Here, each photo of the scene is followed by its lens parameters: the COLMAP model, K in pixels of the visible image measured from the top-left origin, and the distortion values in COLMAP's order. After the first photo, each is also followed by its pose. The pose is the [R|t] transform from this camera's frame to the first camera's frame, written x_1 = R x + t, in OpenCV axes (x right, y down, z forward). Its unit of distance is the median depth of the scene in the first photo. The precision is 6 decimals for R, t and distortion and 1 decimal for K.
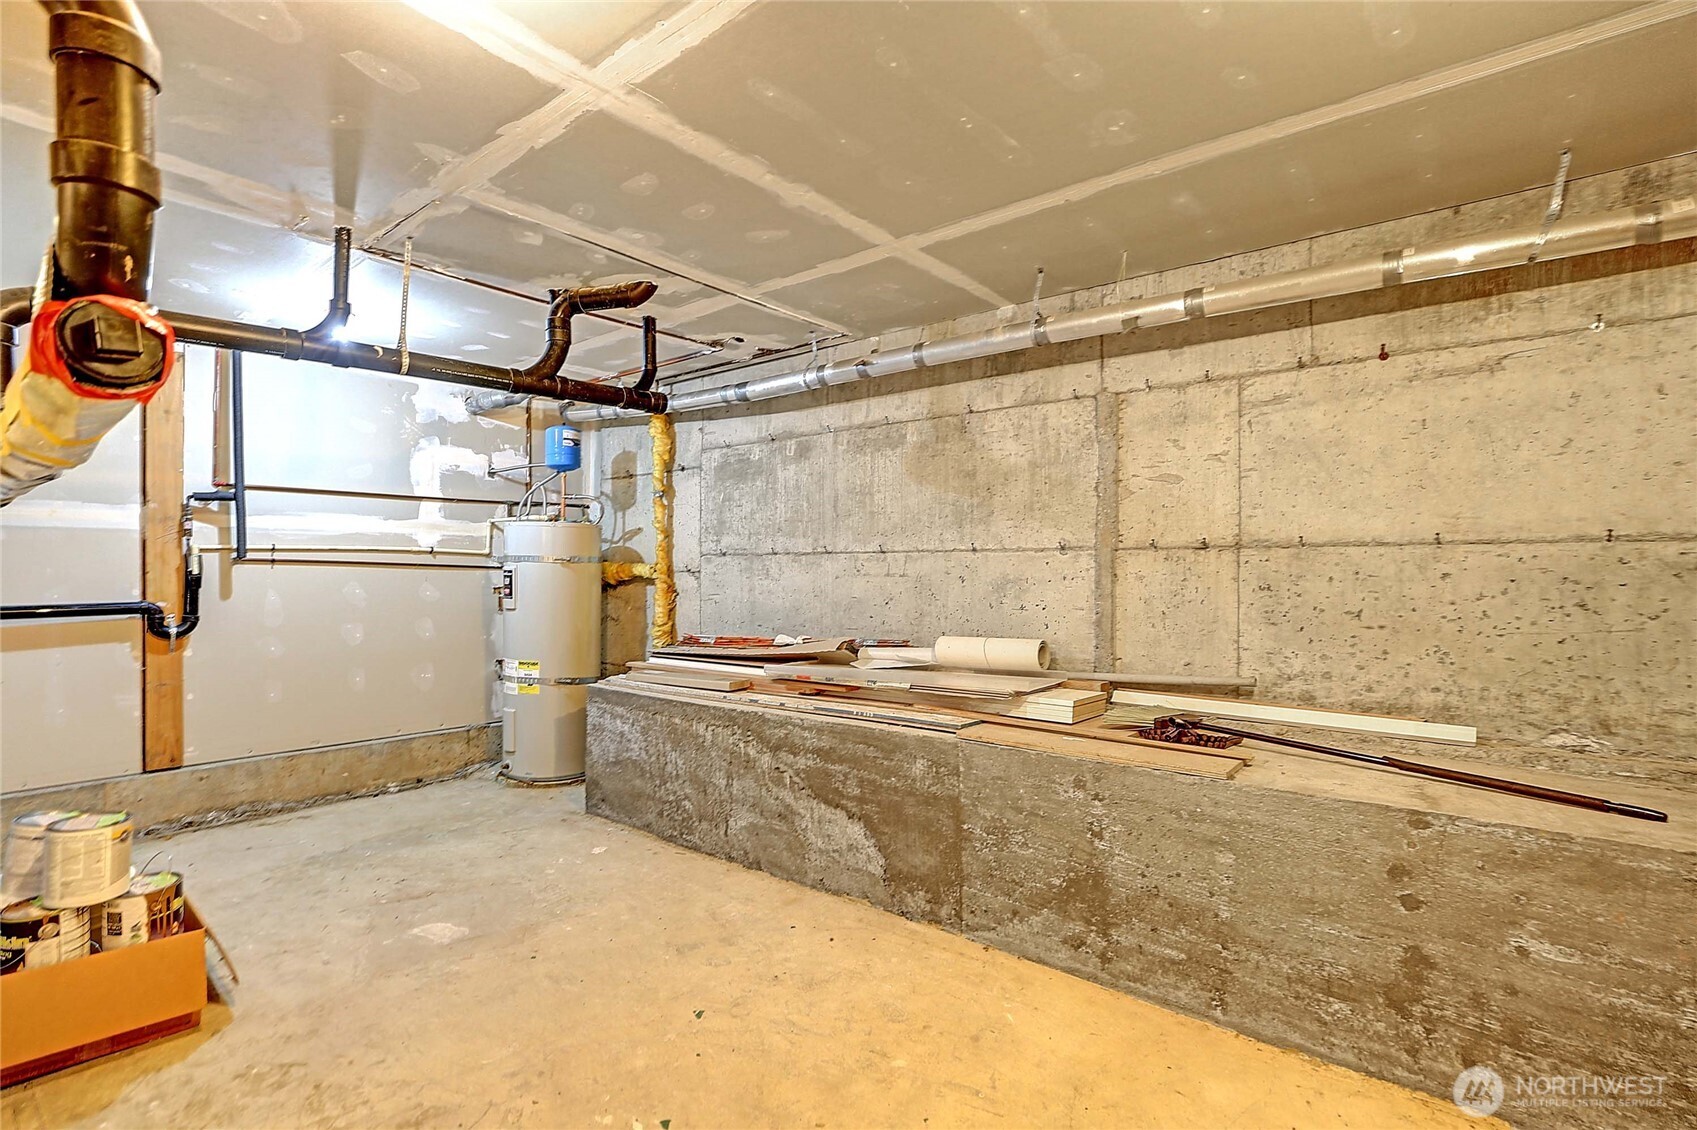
lens RADIAL K [[791.2, 0, 863.9], [0, 791.2, 572.0], [0, 0, 1]] dist [-0.032878, 0.010243]
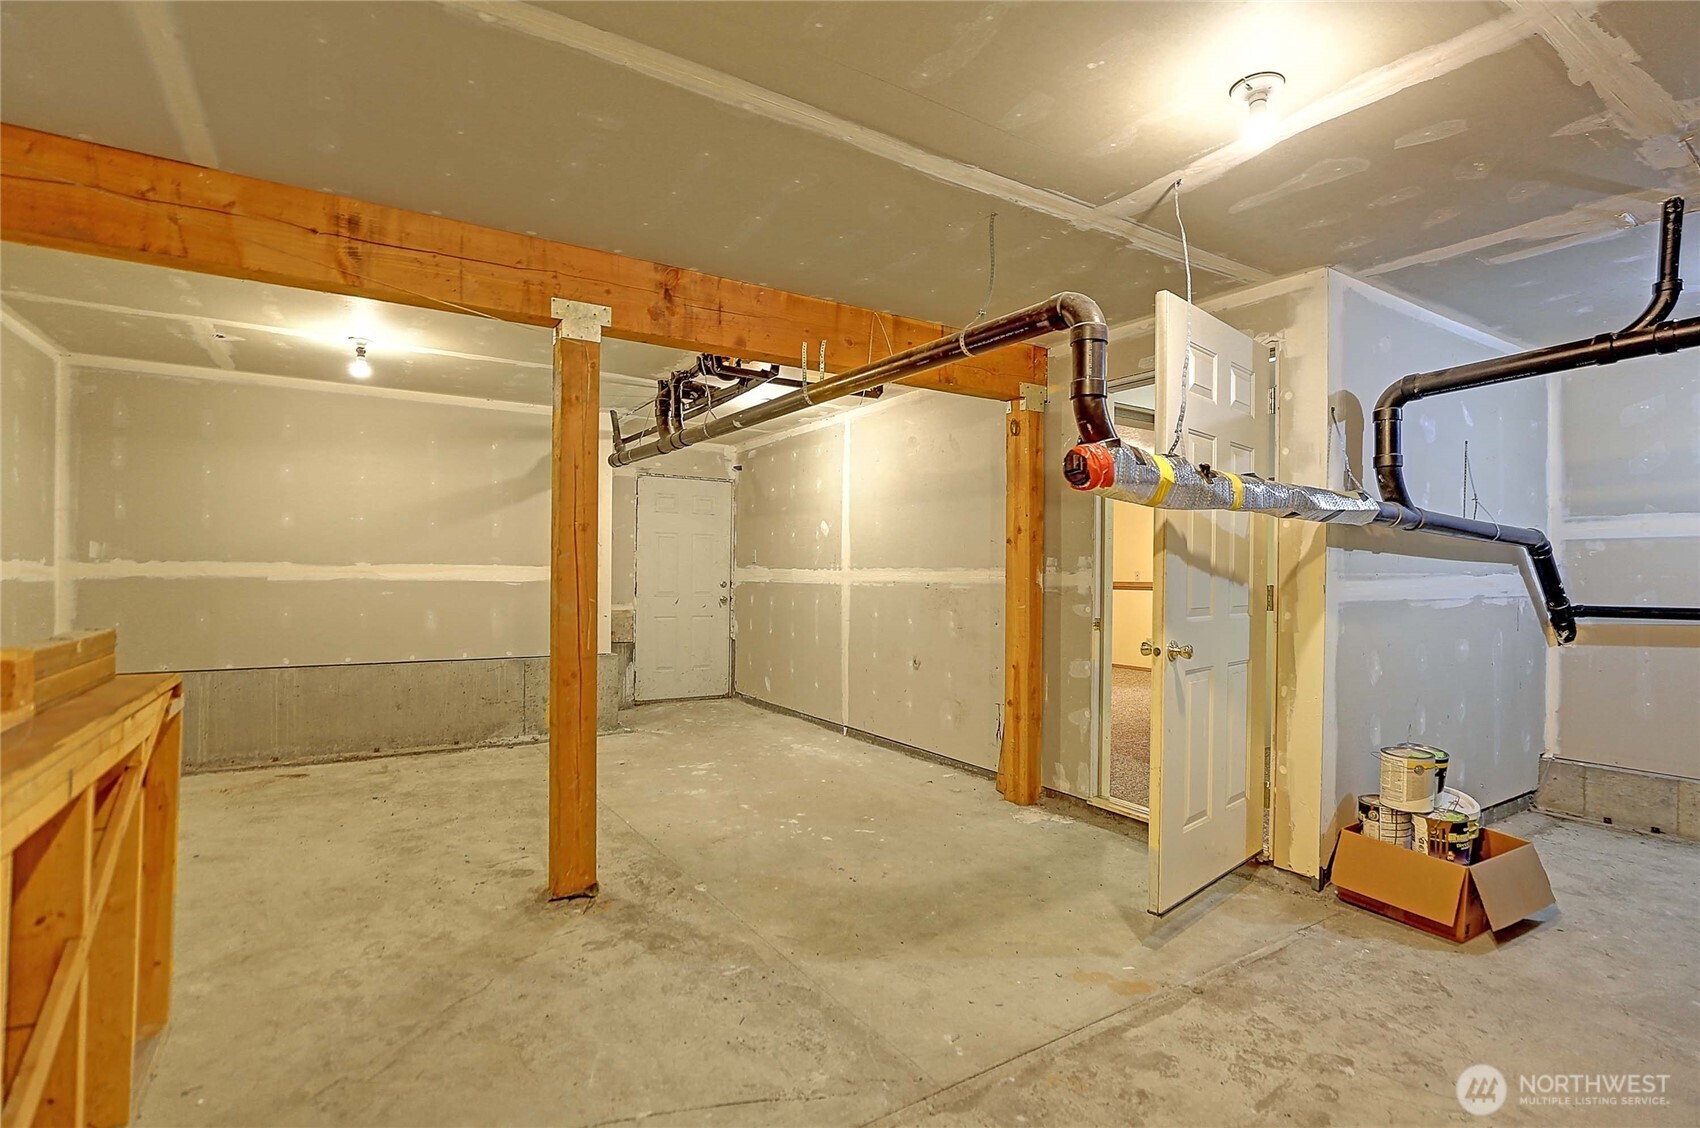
lens RADIAL K [[792.6, 0, 865.5], [0, 792.6, 571.0], [0, 0, 1]] dist [-0.032878, 0.010243]
pose [[-0.310158, -0.006388, -0.950664, 0.626015], [-0.010335, 0.999941, -0.003347, 0.009699], [0.950629, 0.008787, -0.310206, 0.492284]]
